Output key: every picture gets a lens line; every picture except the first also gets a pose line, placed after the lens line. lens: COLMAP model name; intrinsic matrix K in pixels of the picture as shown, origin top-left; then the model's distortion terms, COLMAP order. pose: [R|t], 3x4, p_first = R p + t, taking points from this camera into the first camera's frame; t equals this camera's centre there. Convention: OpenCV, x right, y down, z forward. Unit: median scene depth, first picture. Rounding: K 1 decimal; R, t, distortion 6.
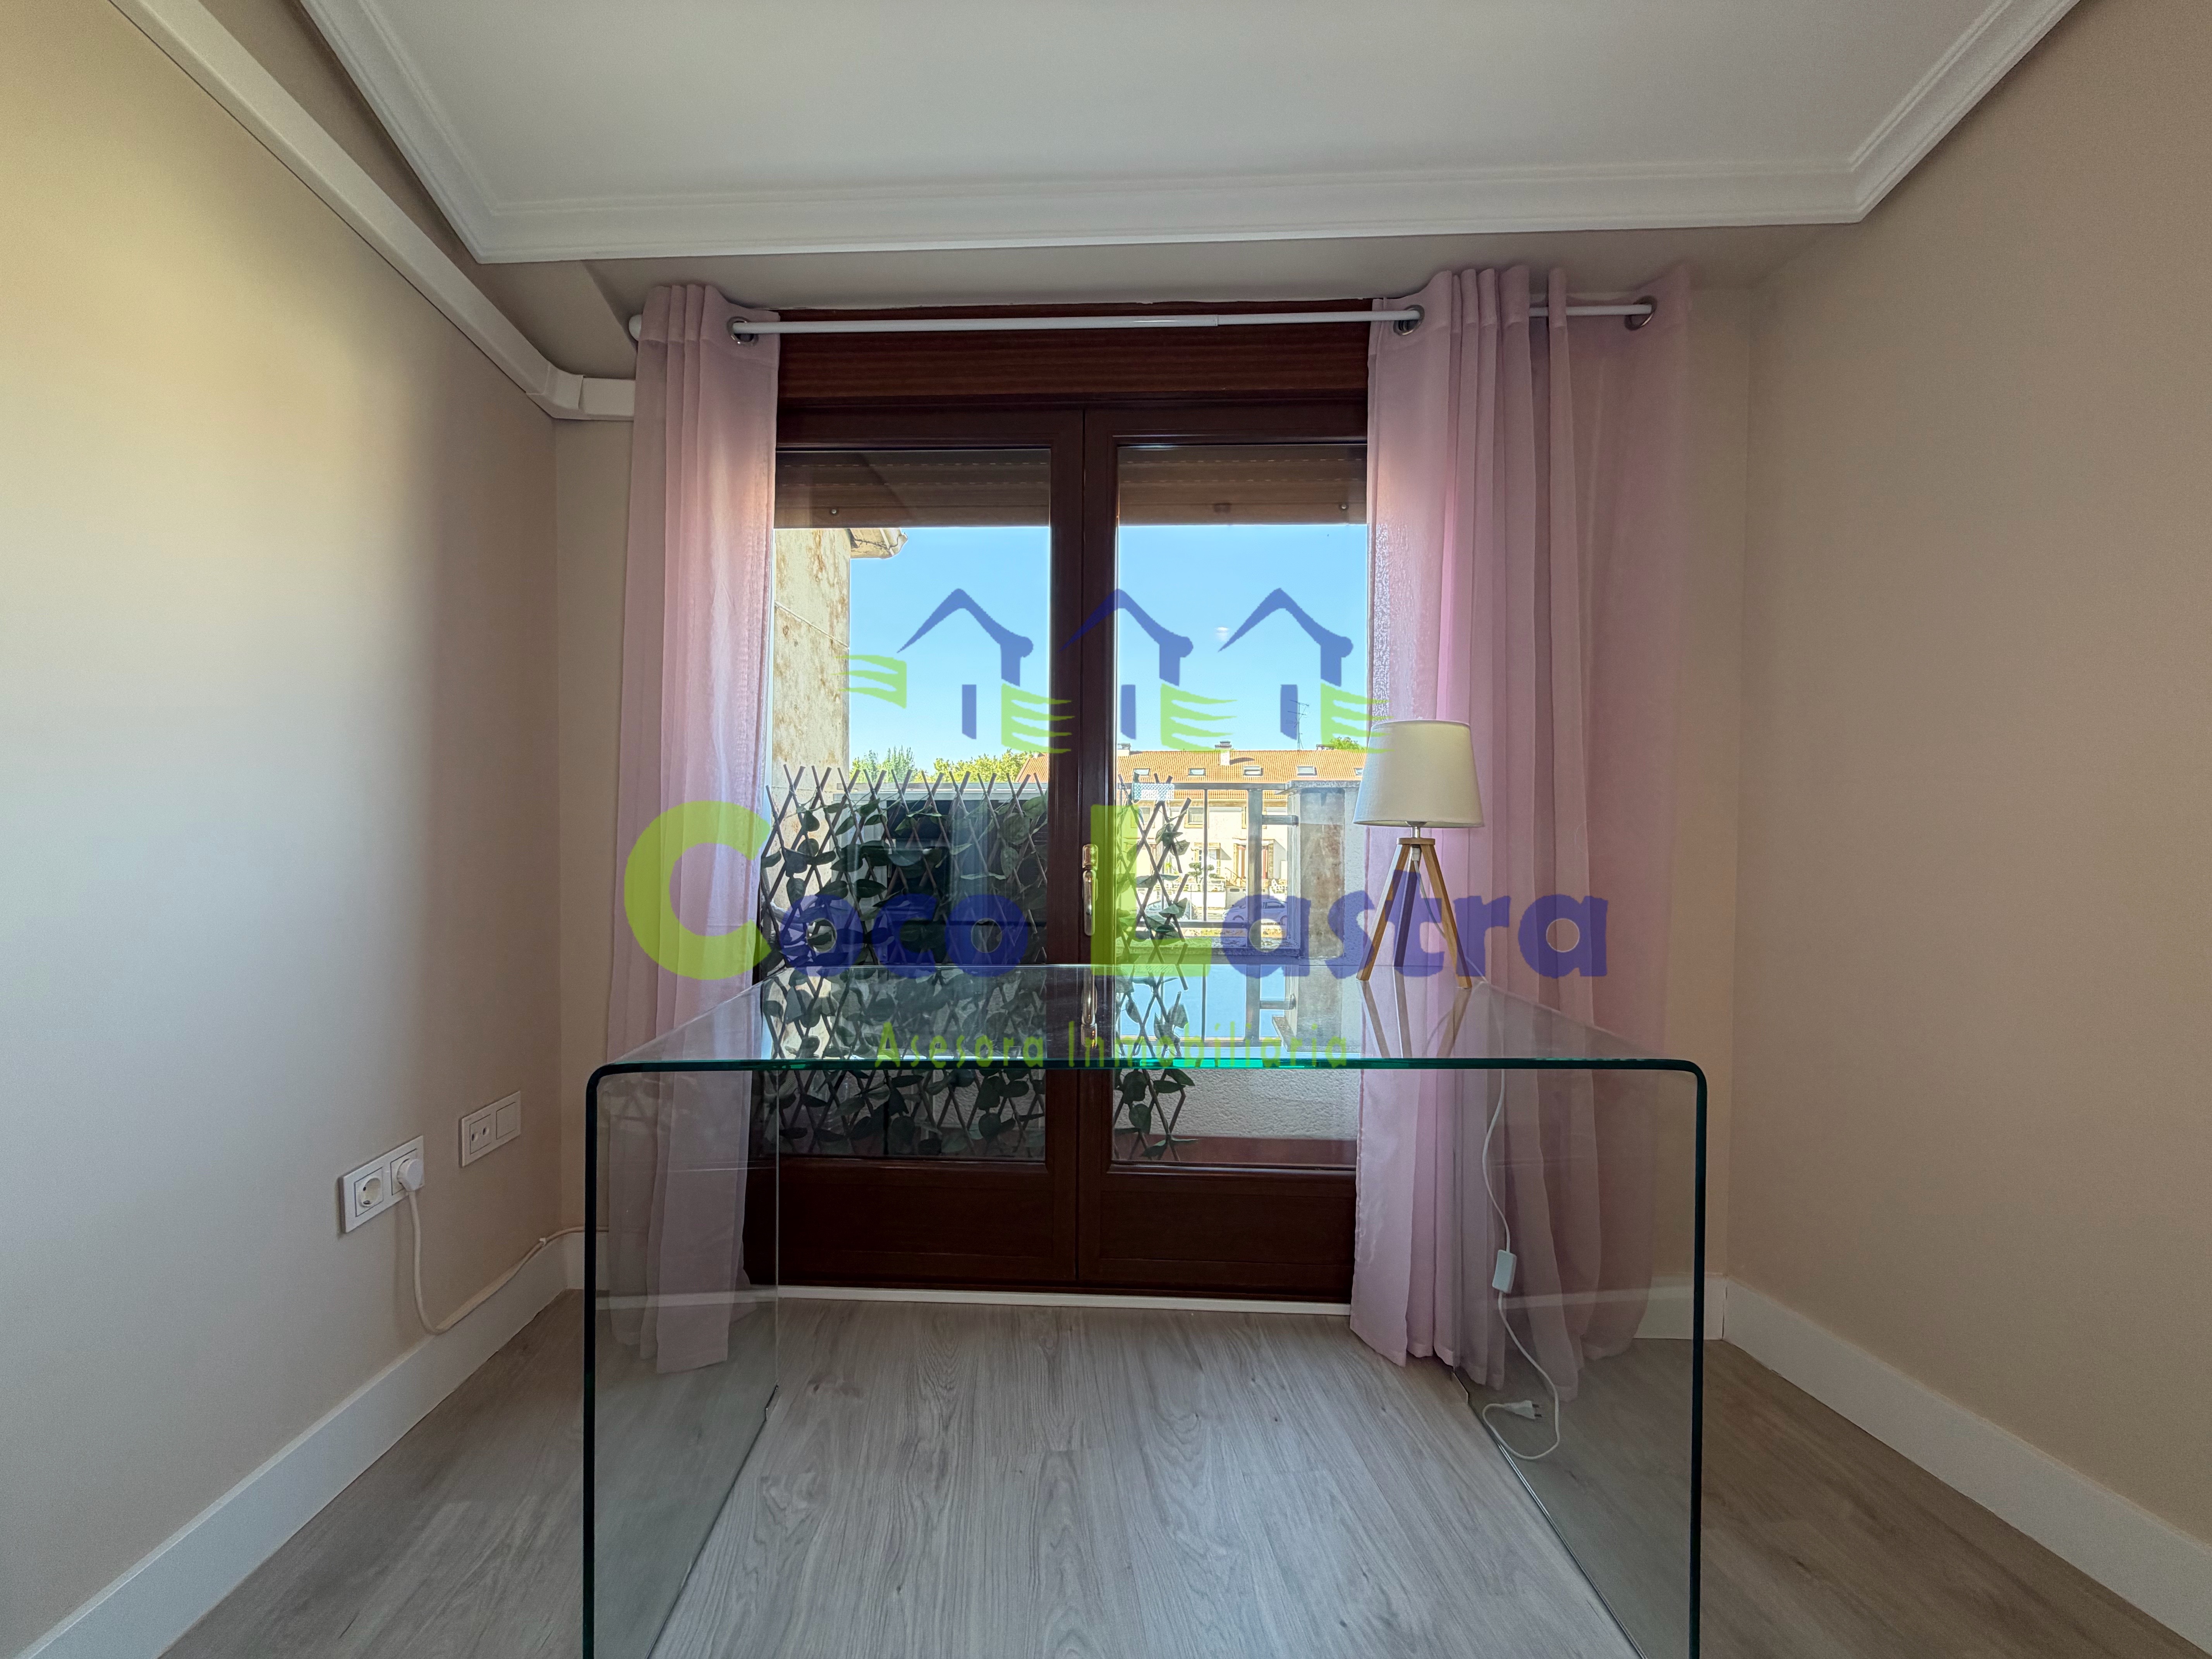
lens RADIAL K [[879.2, 0, 1096.5], [0, 879.2, 827.4], [0, 0, 1]] dist [-0.001913, 0.000593]
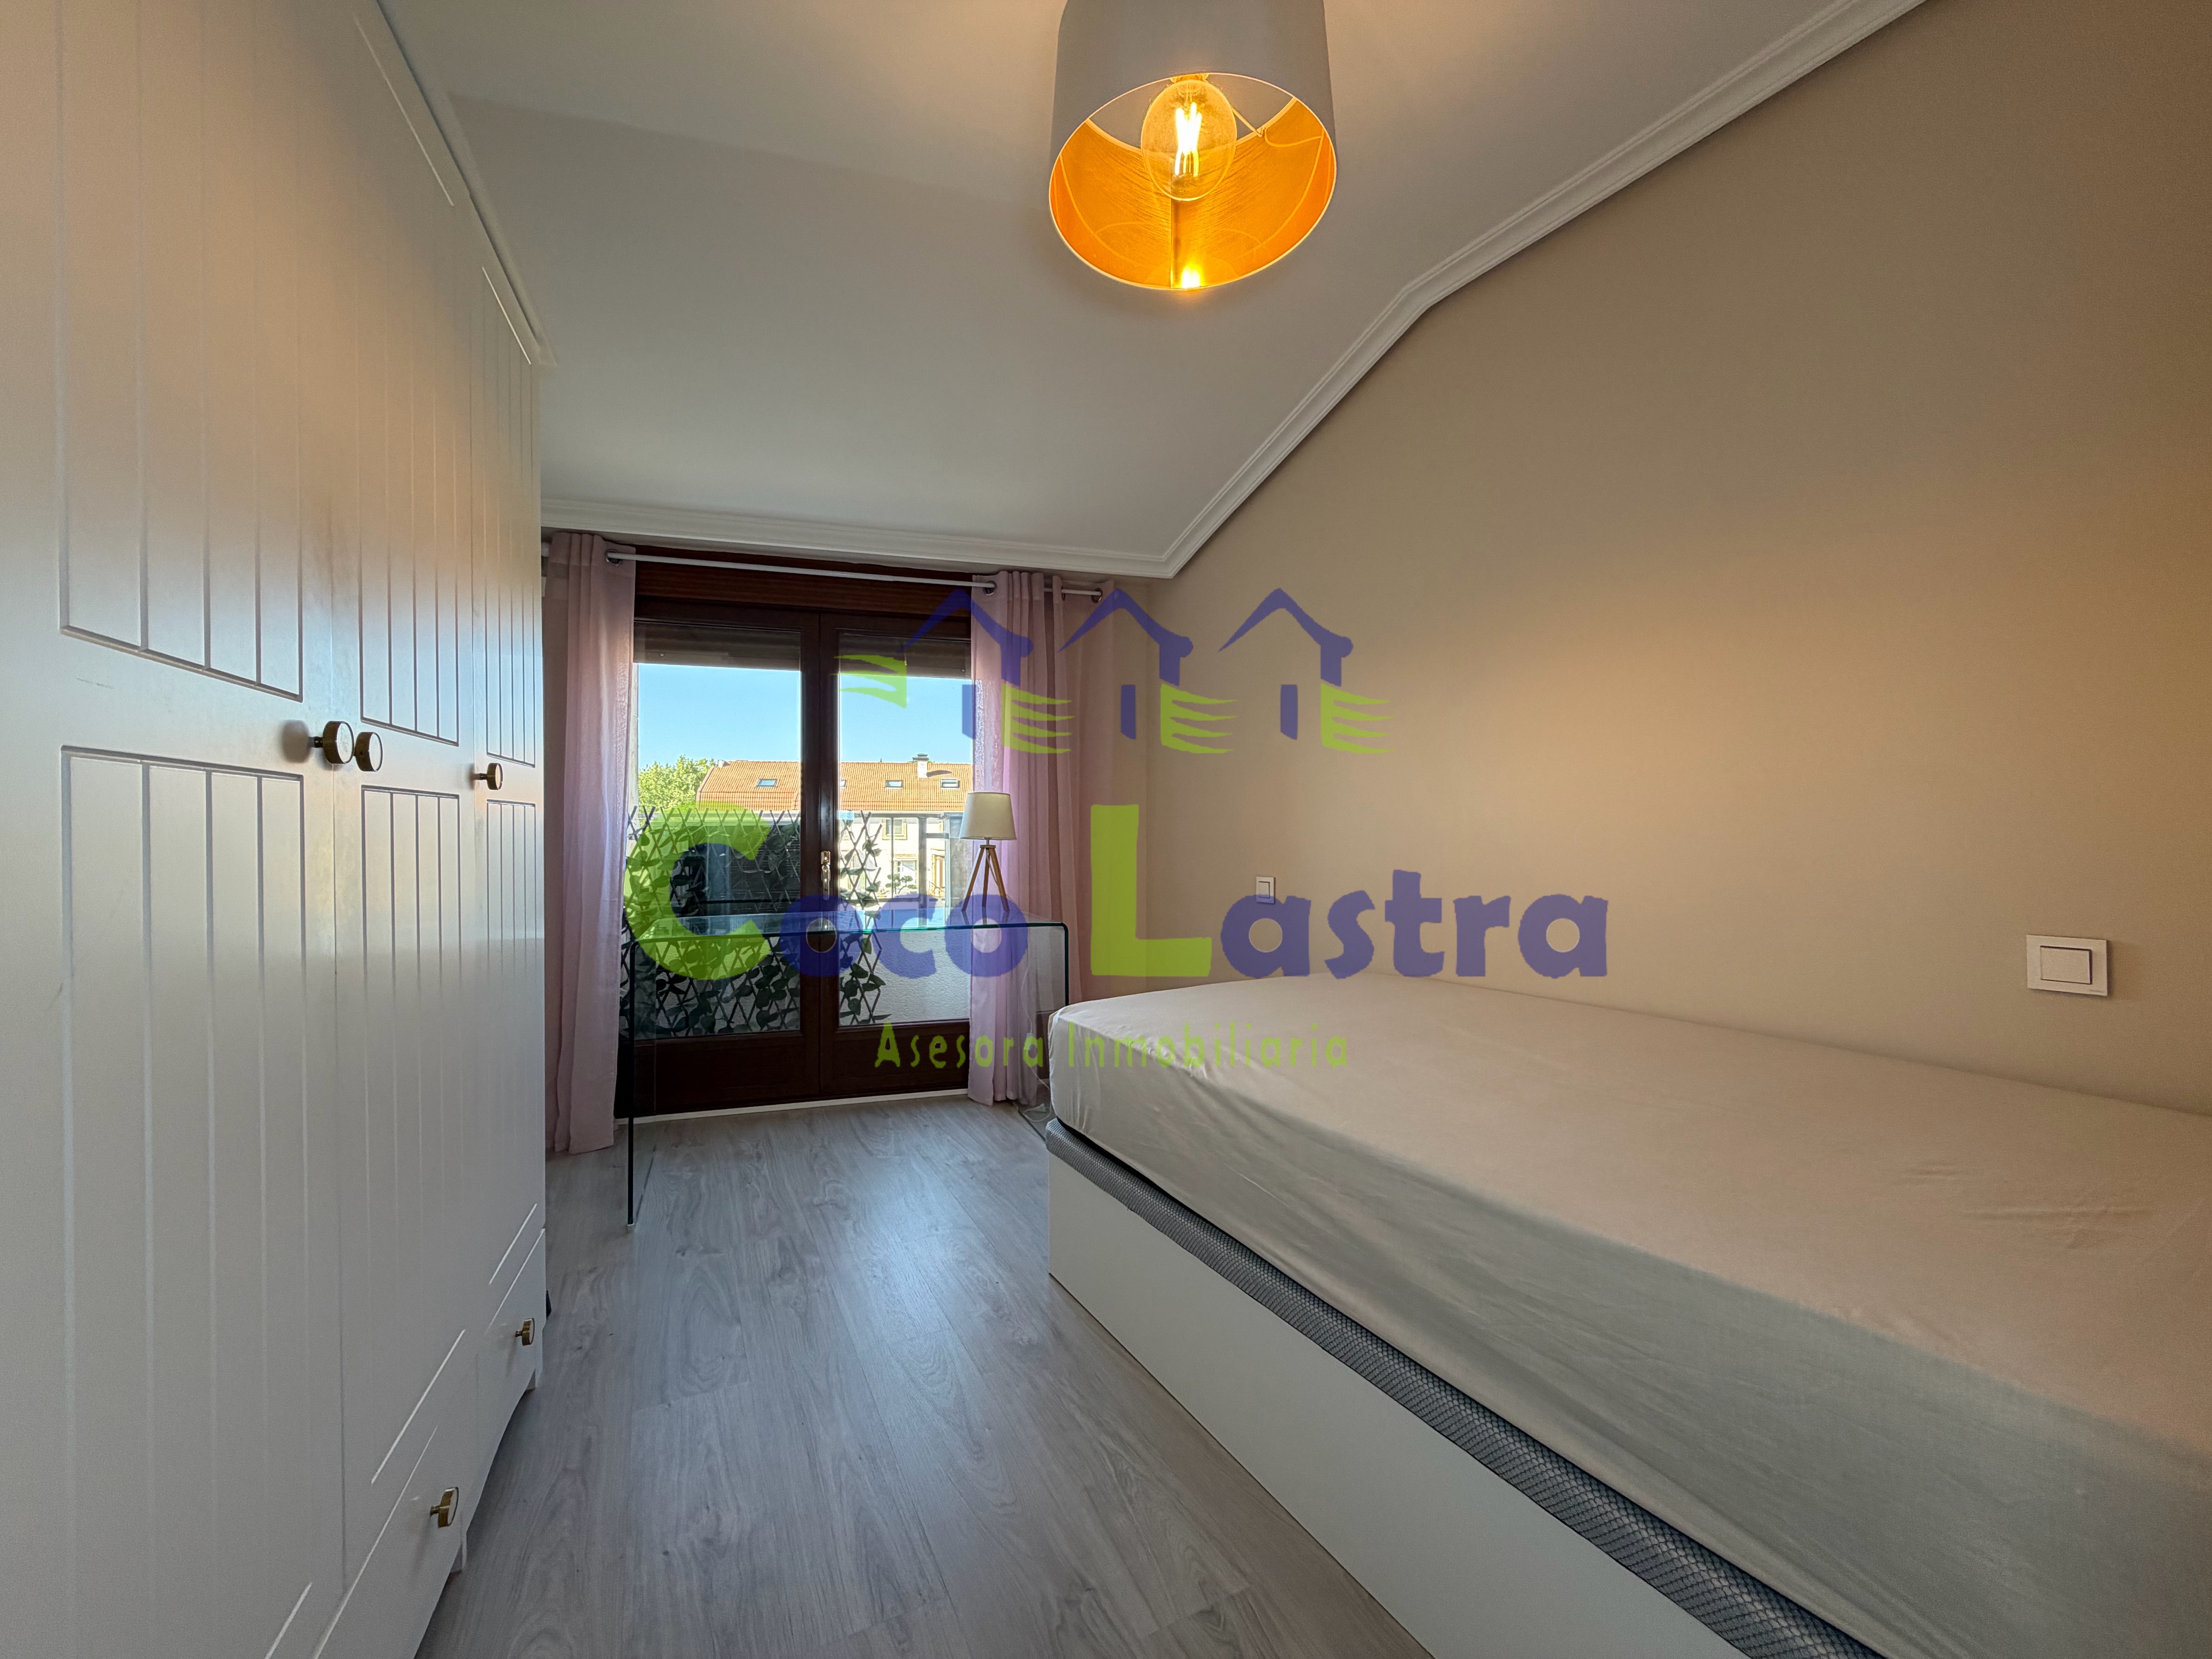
lens RADIAL K [[879.2, 0, 1099.6], [0, 879.2, 835.7], [0, 0, 1]] dist [-0.001913, 0.000593]
pose [[0.942201, -0.009607, 0.334911, -0.077749], [0.010339, 0.999946, -0.000403, -0.005535], [-0.334889, 0.003842, 0.942250, -0.870346]]
